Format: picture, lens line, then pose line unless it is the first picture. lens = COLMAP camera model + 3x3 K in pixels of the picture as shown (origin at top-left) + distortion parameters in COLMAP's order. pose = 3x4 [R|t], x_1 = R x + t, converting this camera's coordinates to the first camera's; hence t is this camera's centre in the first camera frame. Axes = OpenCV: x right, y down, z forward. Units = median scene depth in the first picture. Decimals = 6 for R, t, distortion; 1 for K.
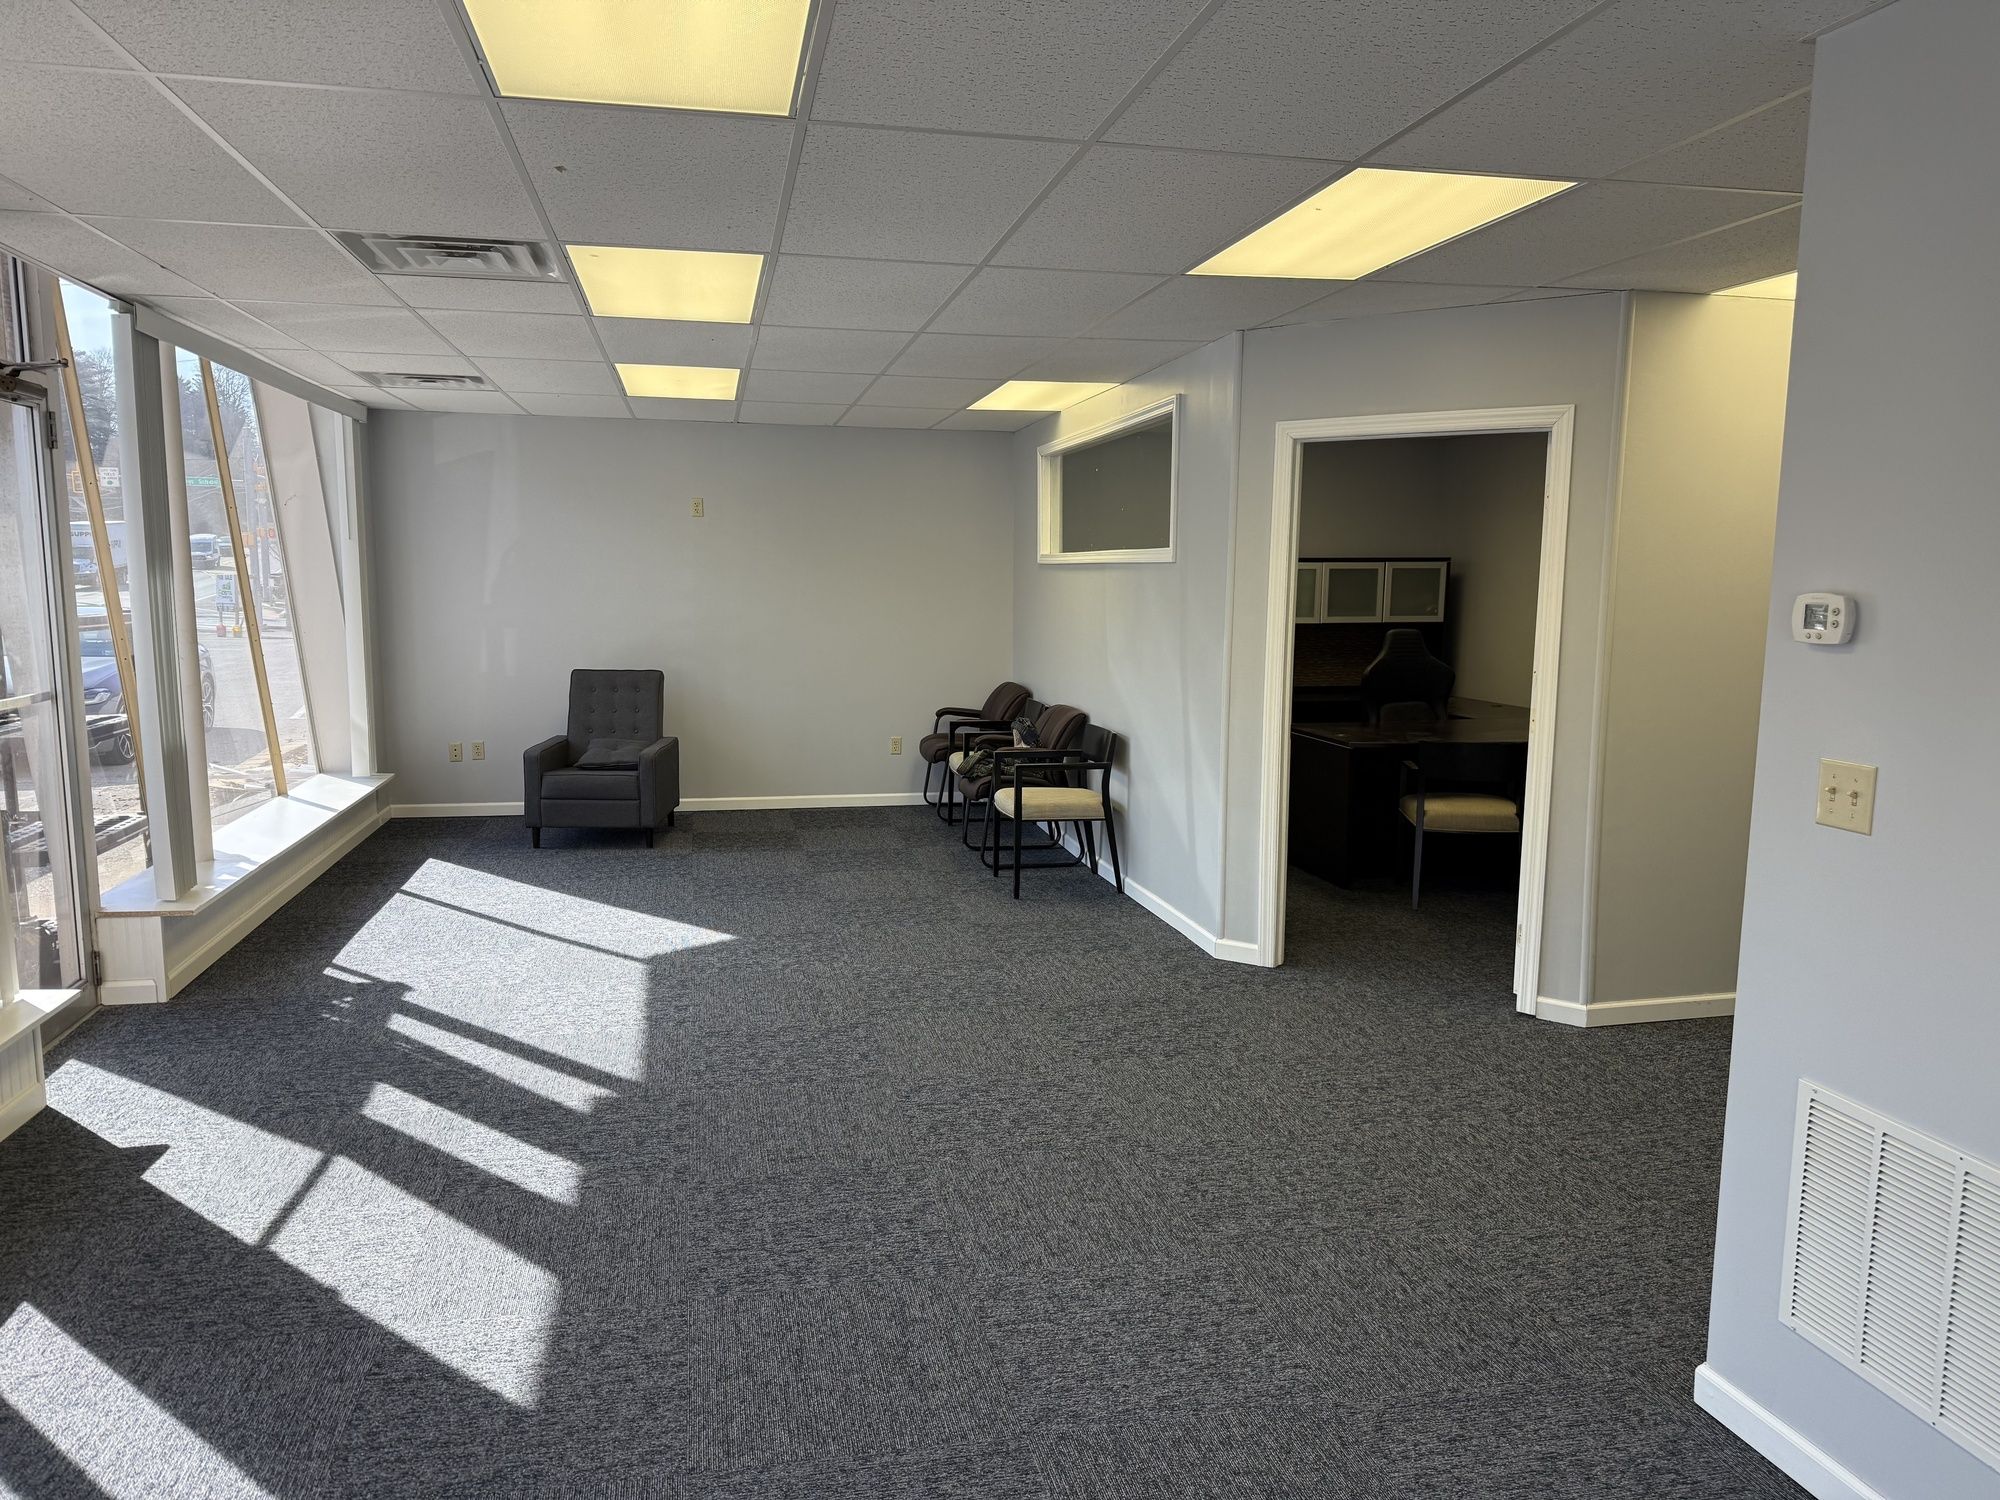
lens RADIAL K [[1384.4, 0, 1000.0], [0, 1384.4, 750.0], [0, 0, 1]] dist [0.073880, -0.088936]
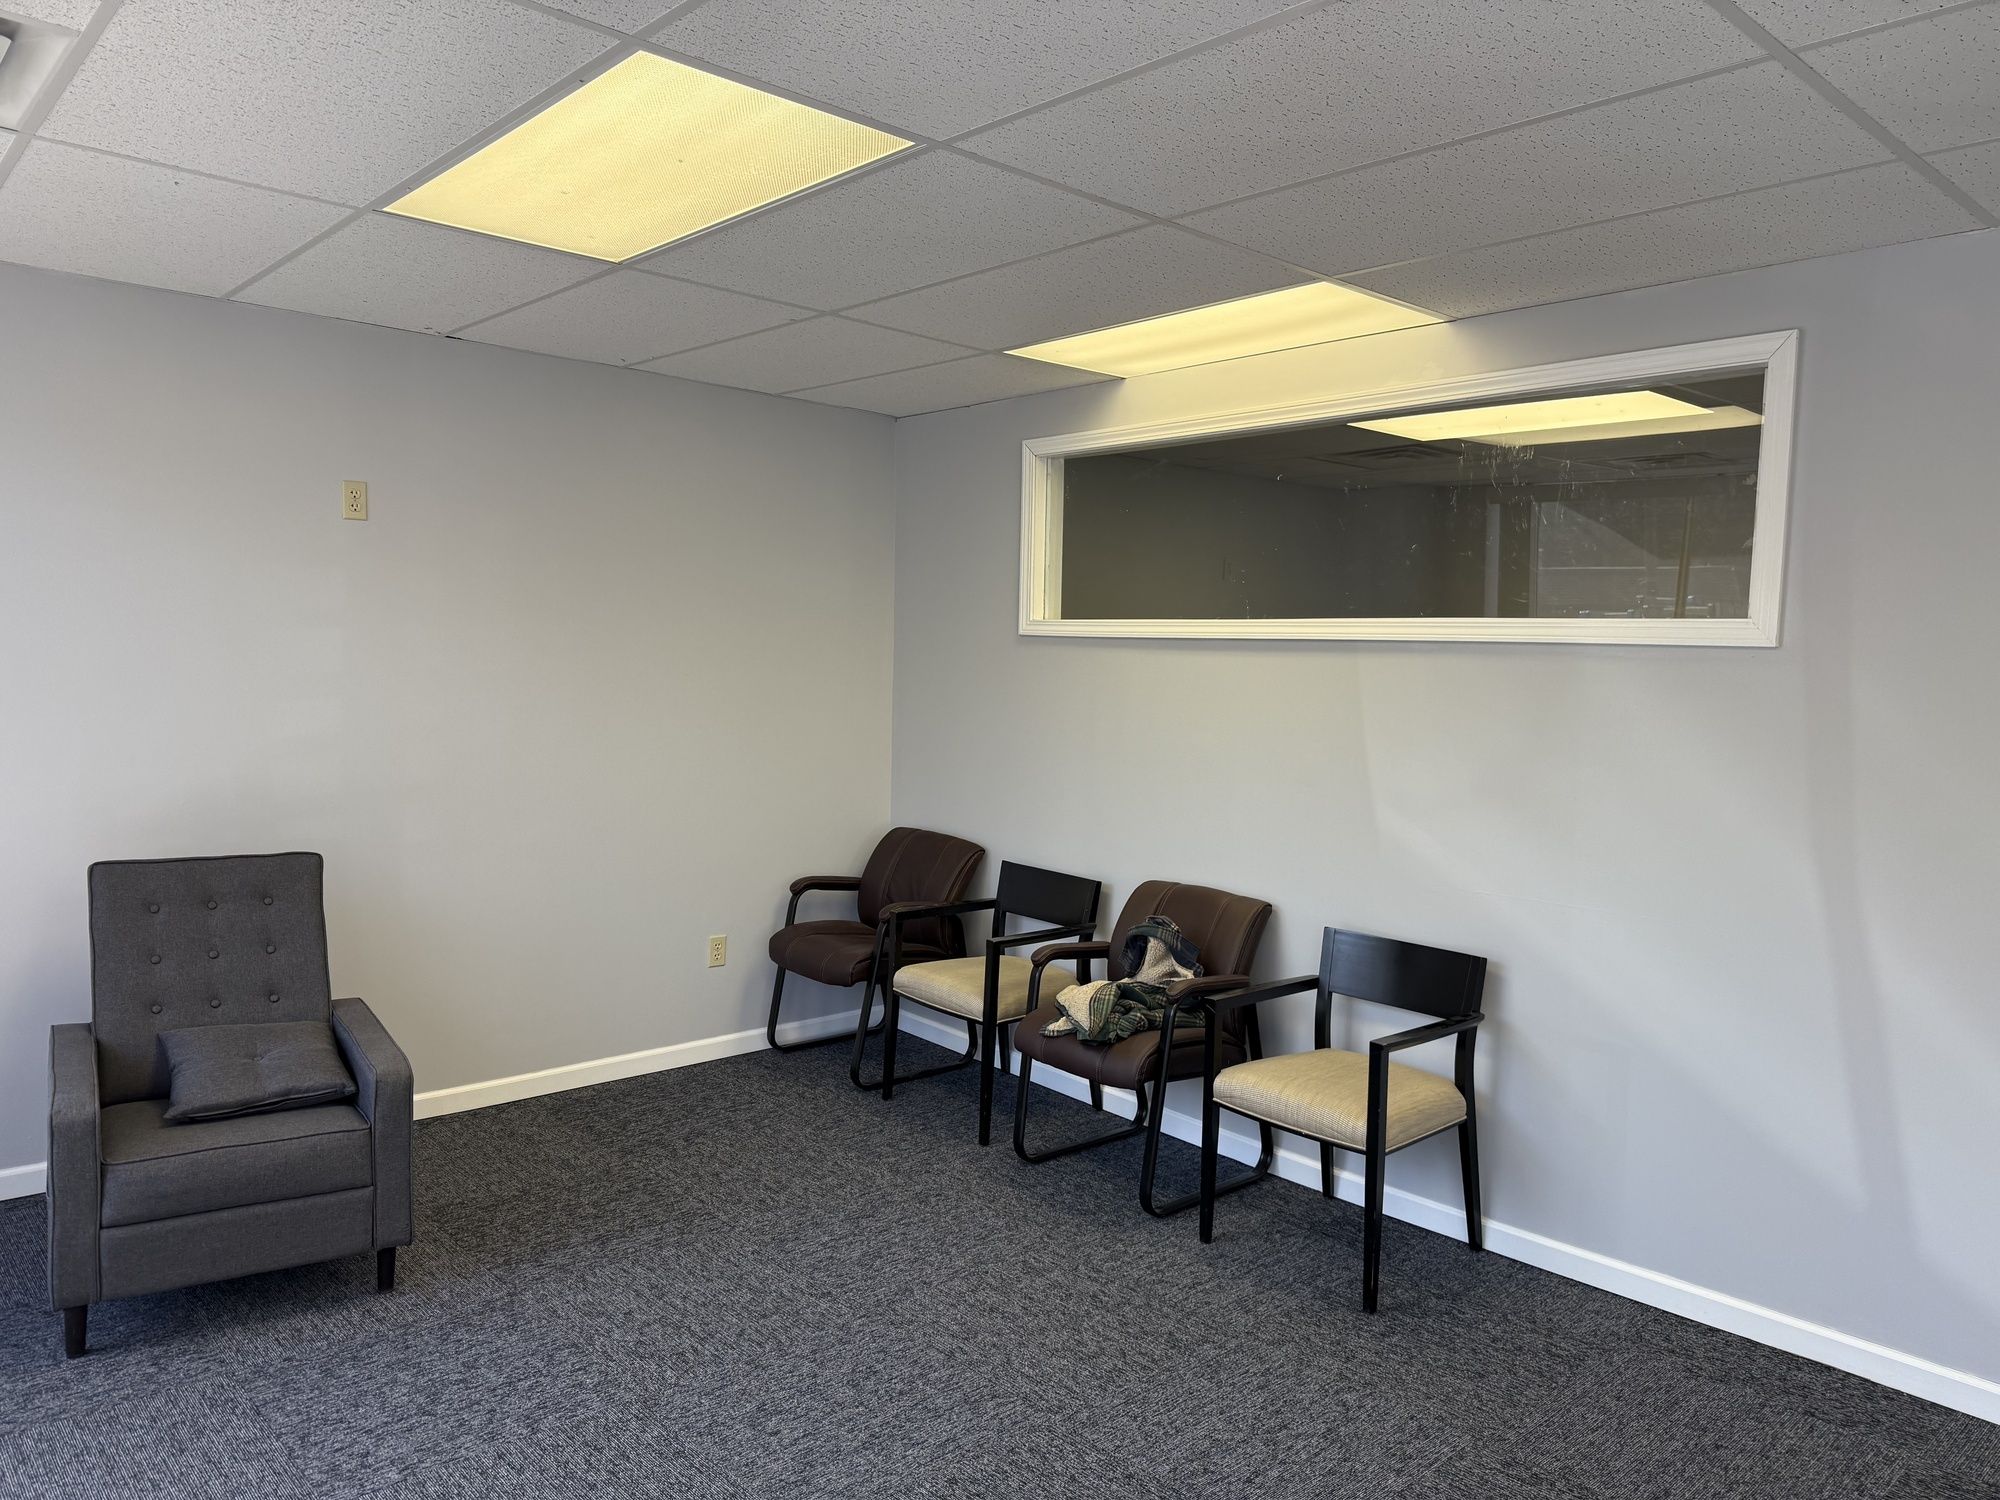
lens RADIAL K [[1344.6, 0, 1000.0], [0, 1344.6, 750.0], [0, 0, 1]] dist [0.047604, -0.078990]
pose [[0.860815, -0.016882, 0.508637, -0.359729], [0.041229, 0.998478, -0.036636, -0.084335], [-0.507244, 0.052507, 0.860201, 0.665159]]
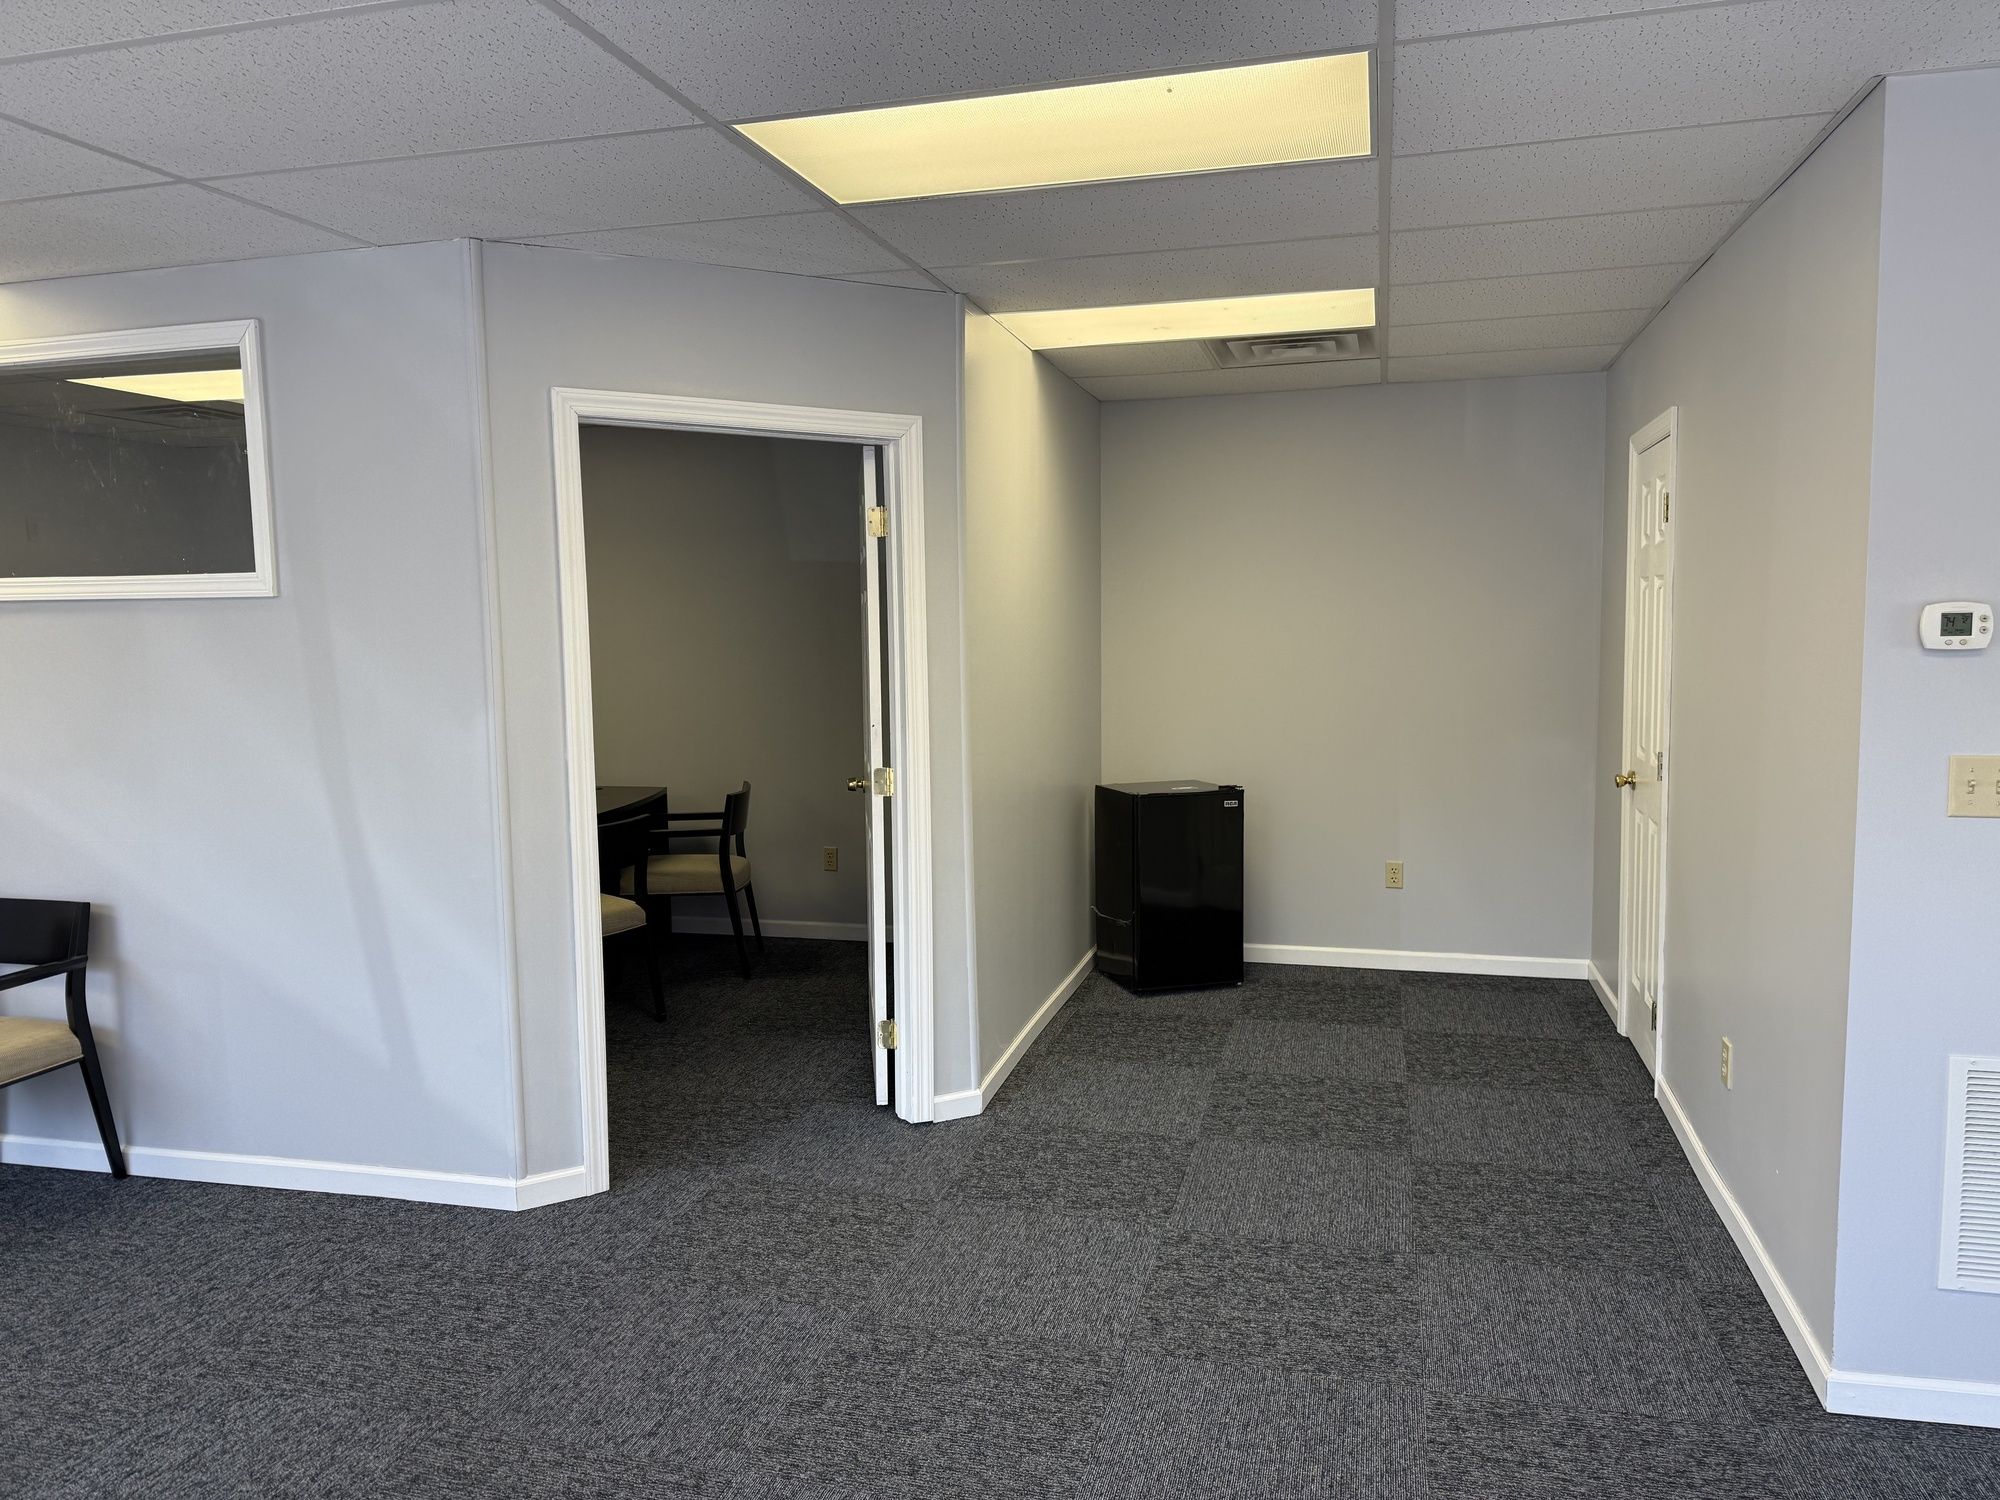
lens RADIAL K [[1384.4, 0, 1000.0], [0, 1384.4, 750.0], [0, 0, 1]] dist [0.073880, -0.088936]
pose [[0.456069, -0.096995, 0.884643, -0.265851], [0.130743, 0.990560, 0.041204, -0.052682], [-0.880288, 0.096869, 0.464445, 0.436747]]
